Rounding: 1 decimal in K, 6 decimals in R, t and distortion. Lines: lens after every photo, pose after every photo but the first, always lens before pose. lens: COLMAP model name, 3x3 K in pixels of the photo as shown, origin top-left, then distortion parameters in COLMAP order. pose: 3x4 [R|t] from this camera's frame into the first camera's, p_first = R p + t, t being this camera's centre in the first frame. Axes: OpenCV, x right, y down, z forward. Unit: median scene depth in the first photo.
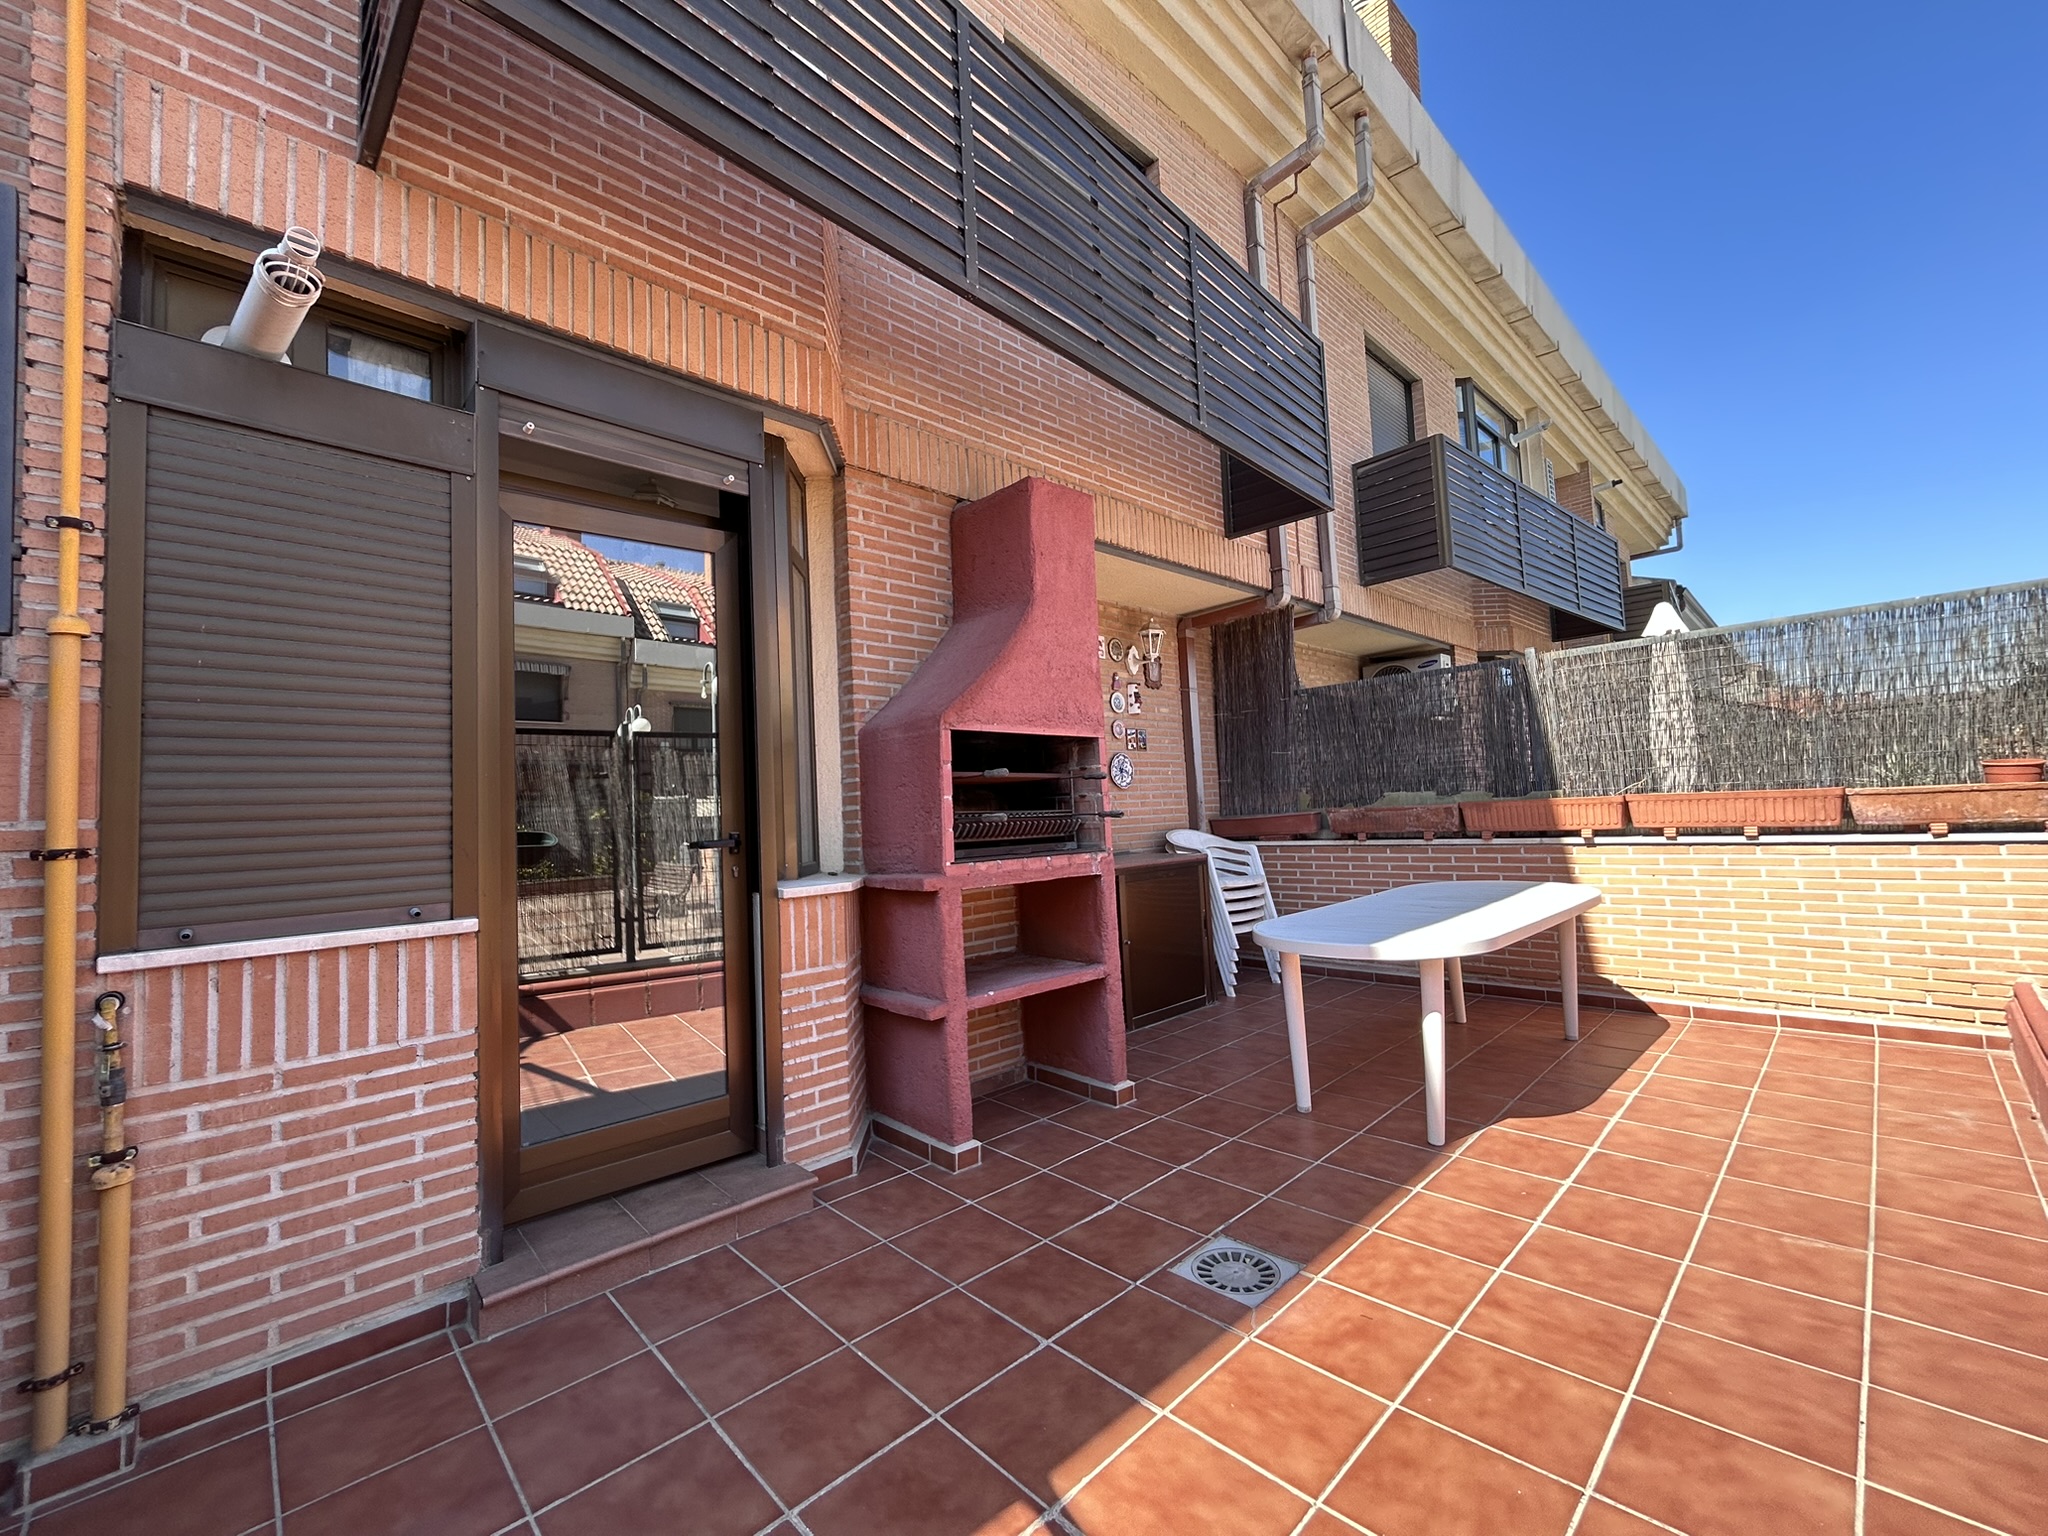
lens RADIAL K [[825.2, 0, 1018.8], [0, 825.2, 762.3], [0, 0, 1]] dist [-0.000961, -0.000370]
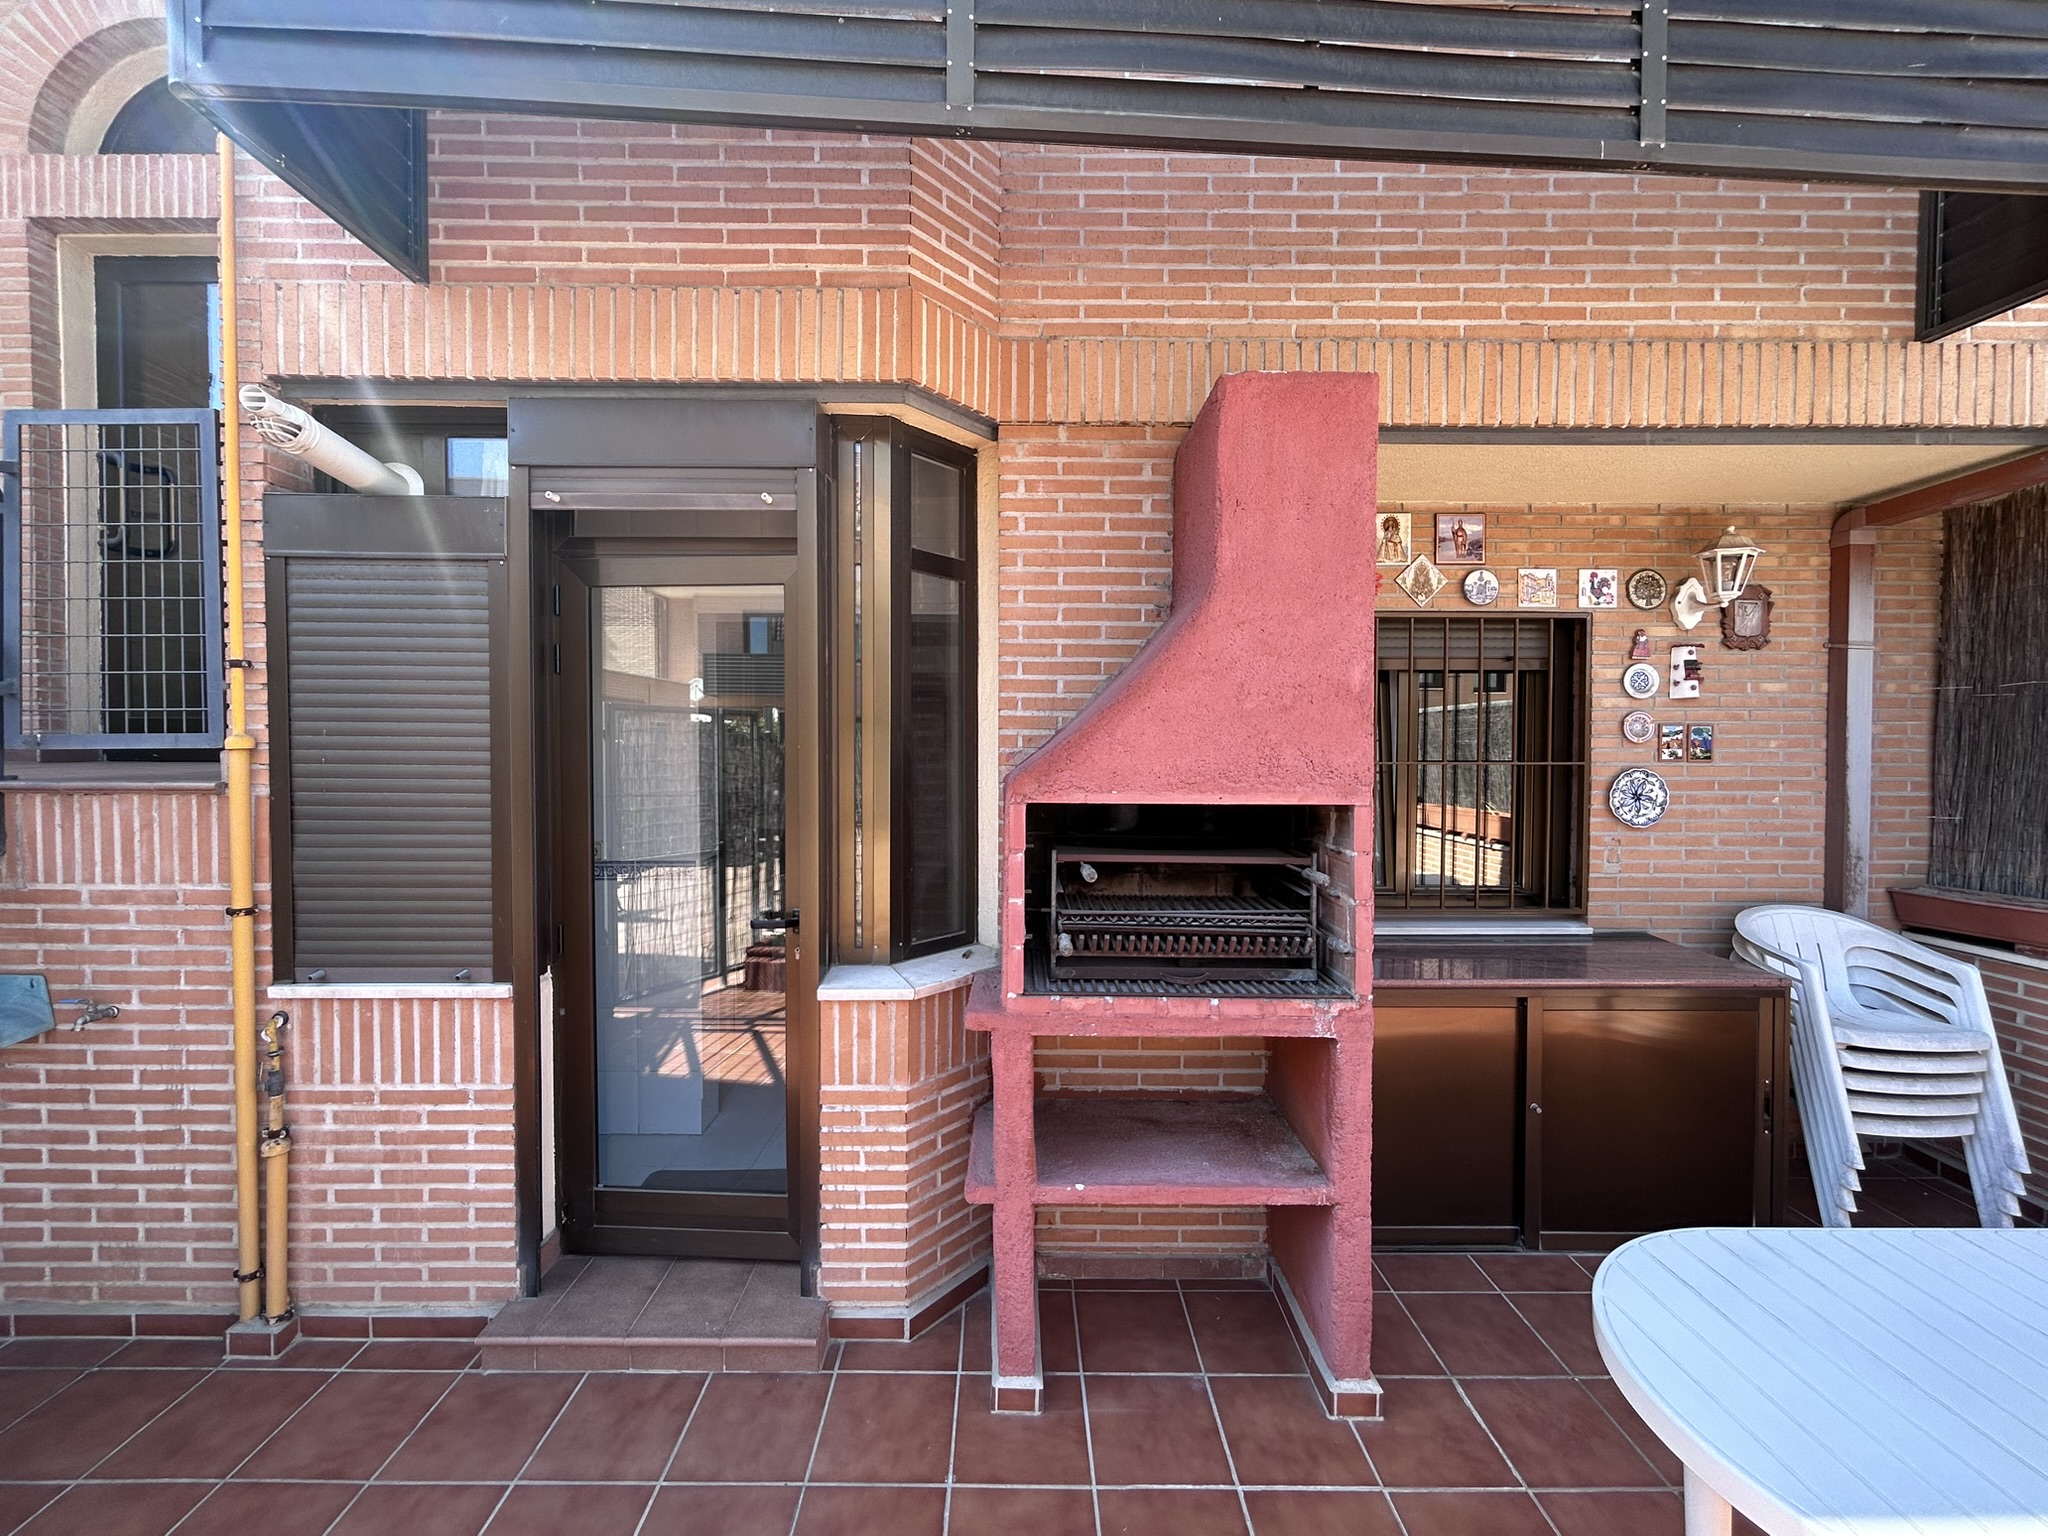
lens RADIAL K [[825.2, 0, 1018.8], [0, 825.2, 762.3], [0, 0, 1]] dist [-0.000961, -0.000370]
pose [[0.727177, 0.061646, -0.683676, 0.409477], [0.007142, 0.995226, 0.097334, -0.151310], [0.686413, -0.075662, 0.723265, 0.535316]]
